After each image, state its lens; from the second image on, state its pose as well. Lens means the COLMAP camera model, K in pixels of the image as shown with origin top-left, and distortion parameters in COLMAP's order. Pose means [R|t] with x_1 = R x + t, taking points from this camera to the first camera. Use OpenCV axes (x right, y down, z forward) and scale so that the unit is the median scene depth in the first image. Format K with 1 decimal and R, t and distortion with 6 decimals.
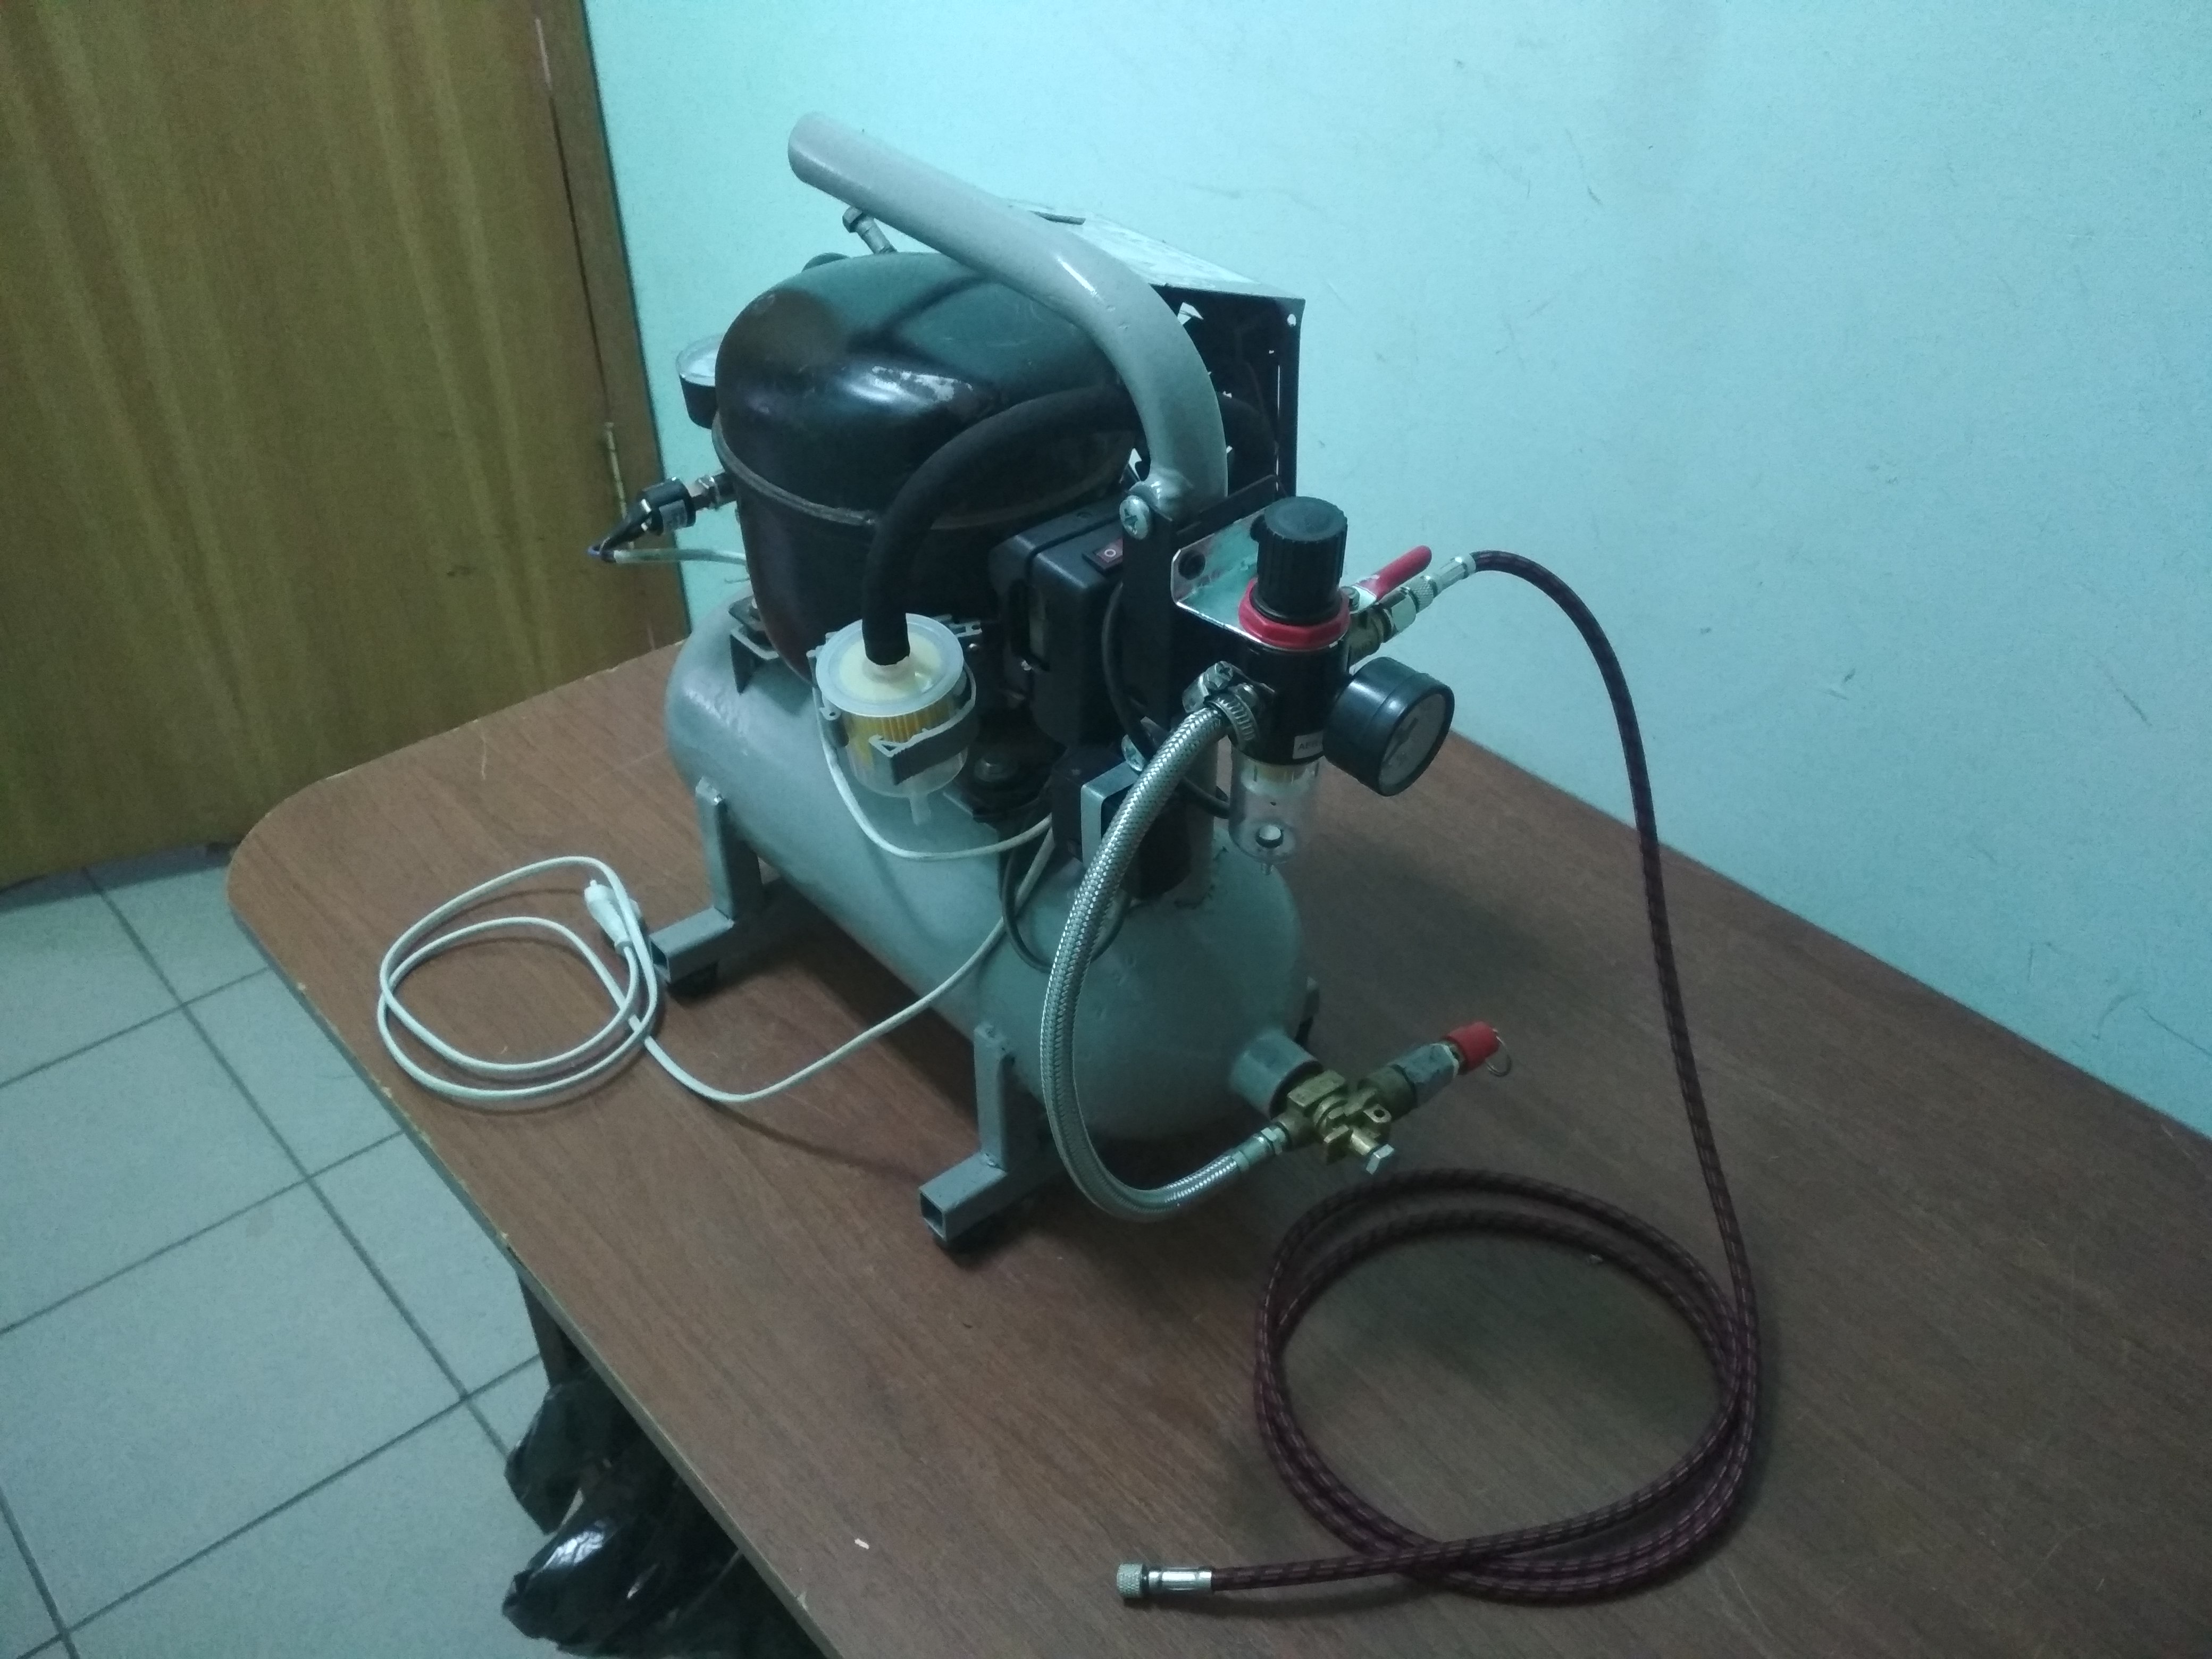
lens RADIAL K [[2051.6, 0, 1106.0], [0, 2051.6, 829.5], [0, 0, 1]] dist [0.004618, -0.003941]
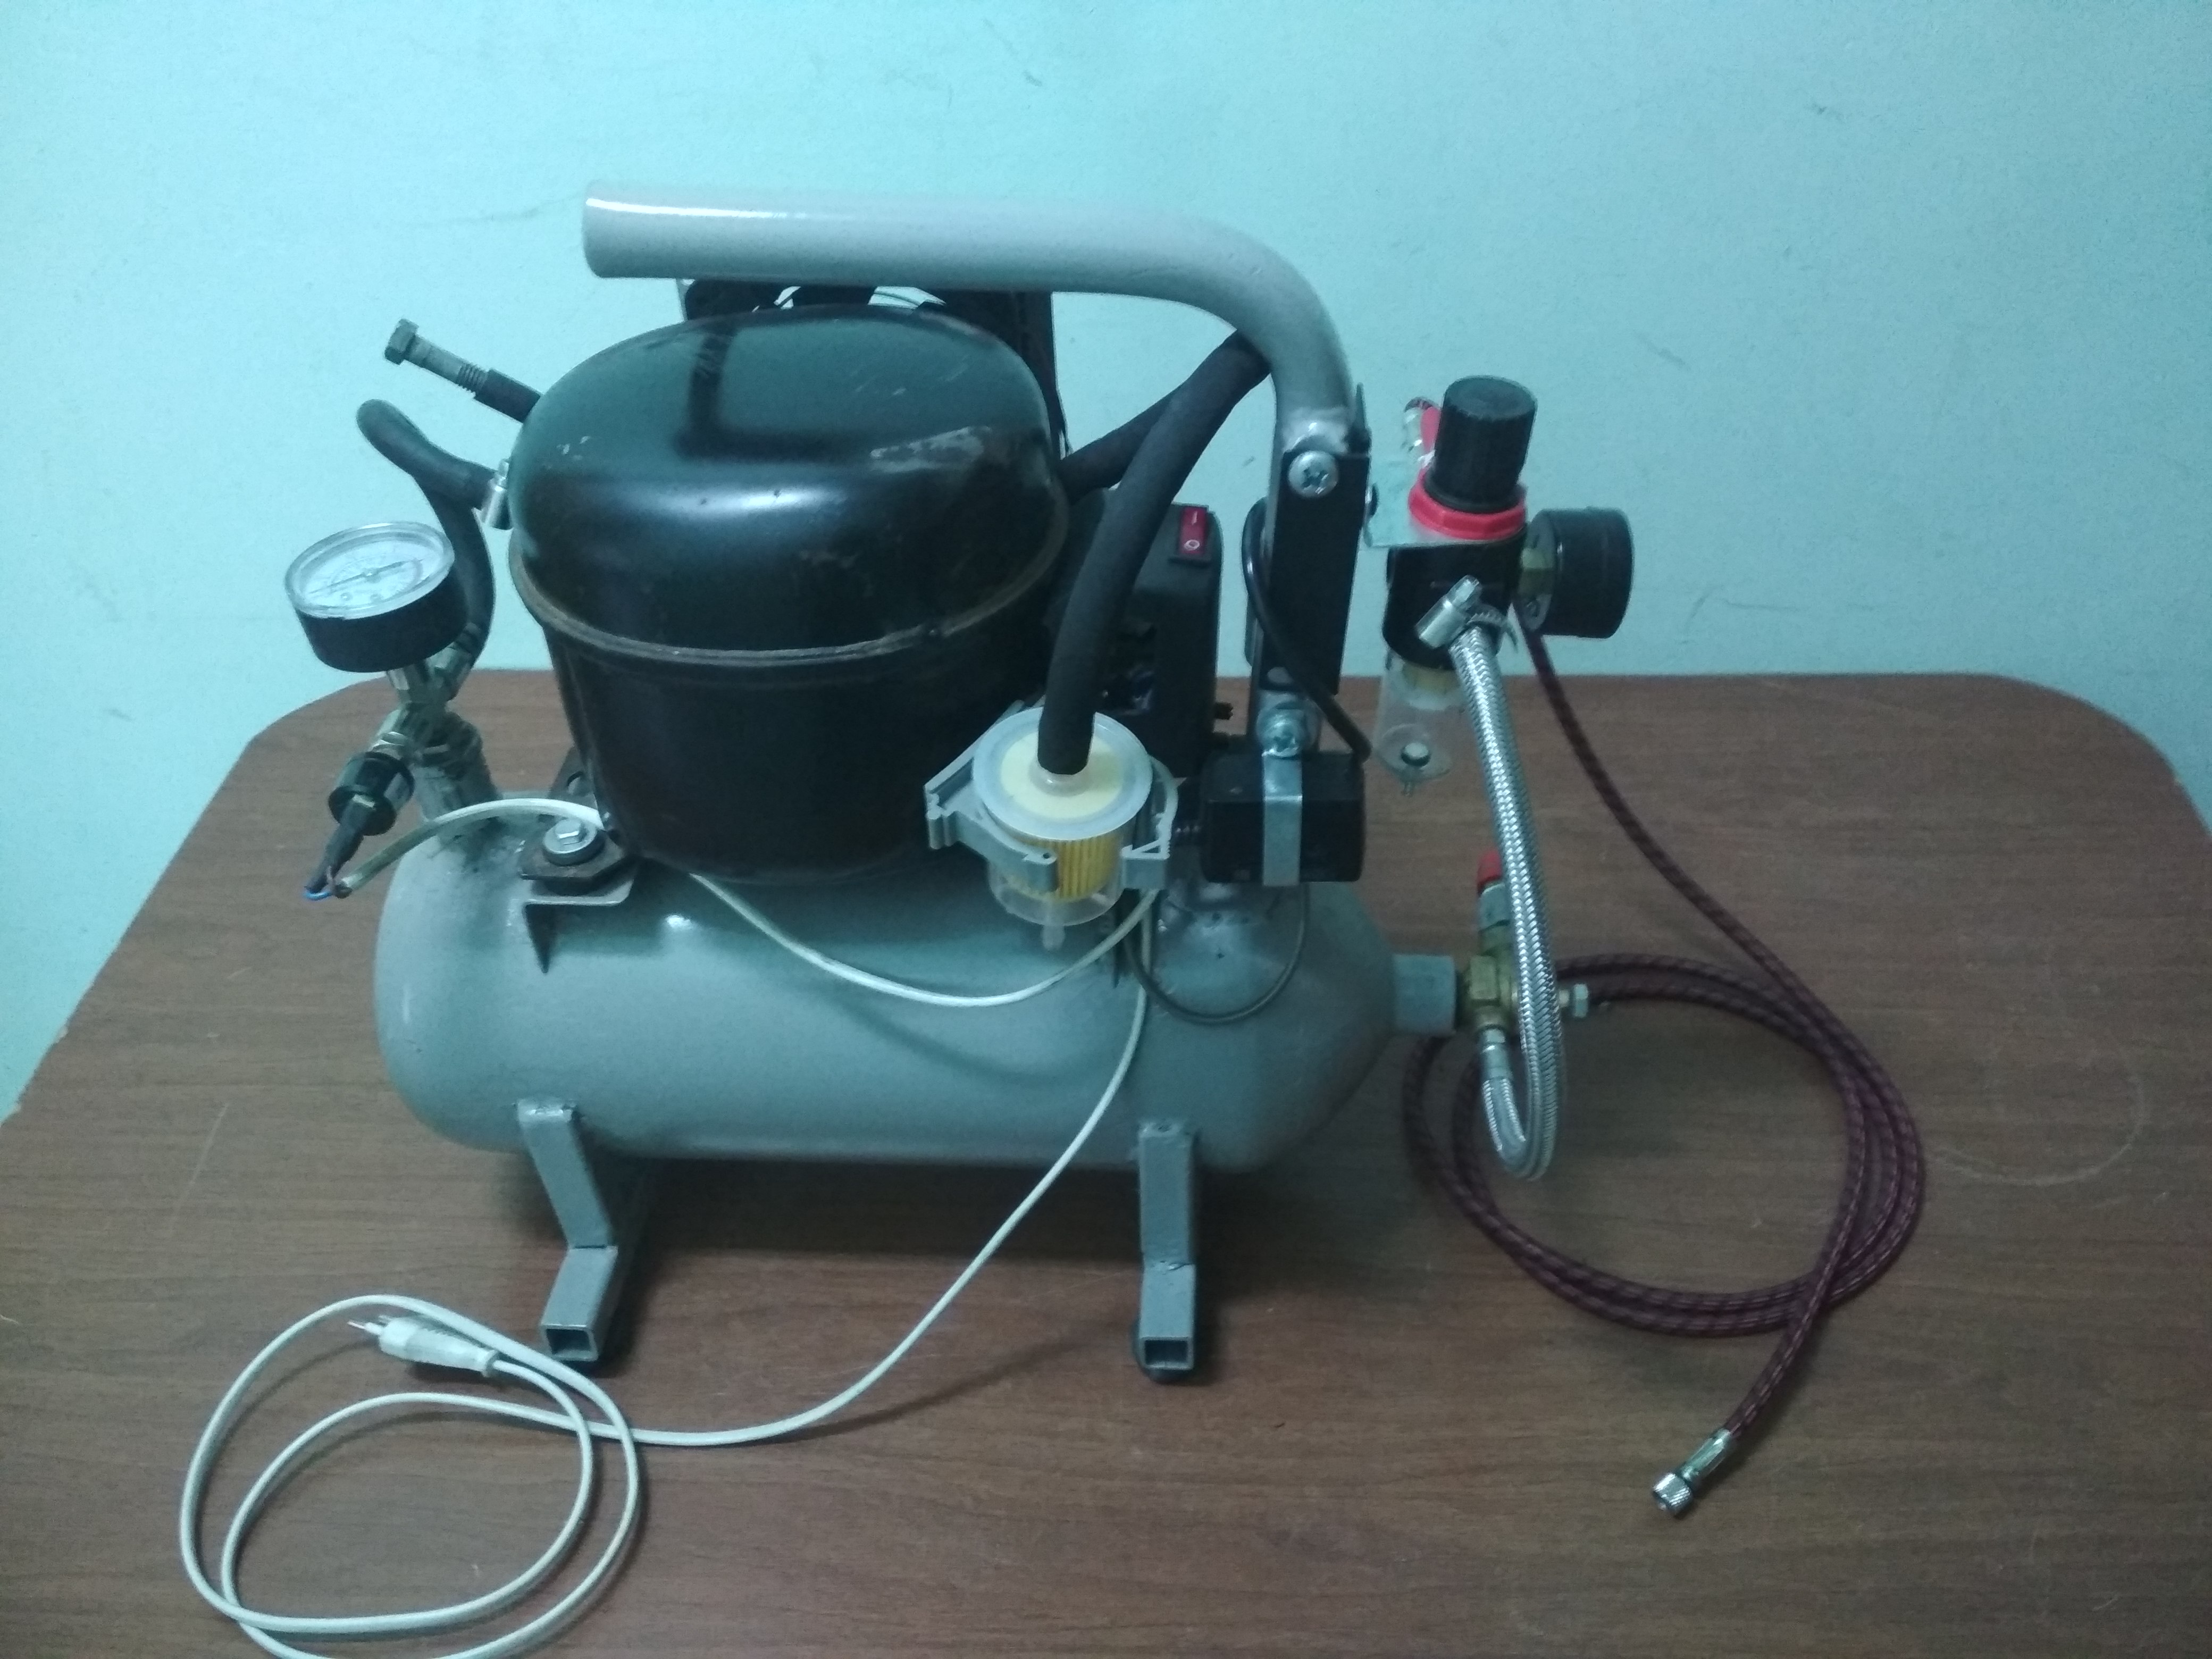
lens RADIAL K [[2051.6, 0, 1106.0], [0, 2051.6, 829.5], [0, 0, 1]] dist [0.004618, -0.003941]
pose [[0.681066, -0.460314, 0.569439, -0.455071], [0.448521, 0.876974, 0.172469, -0.154353], [-0.578773, 0.137942, 0.803737, 0.263508]]
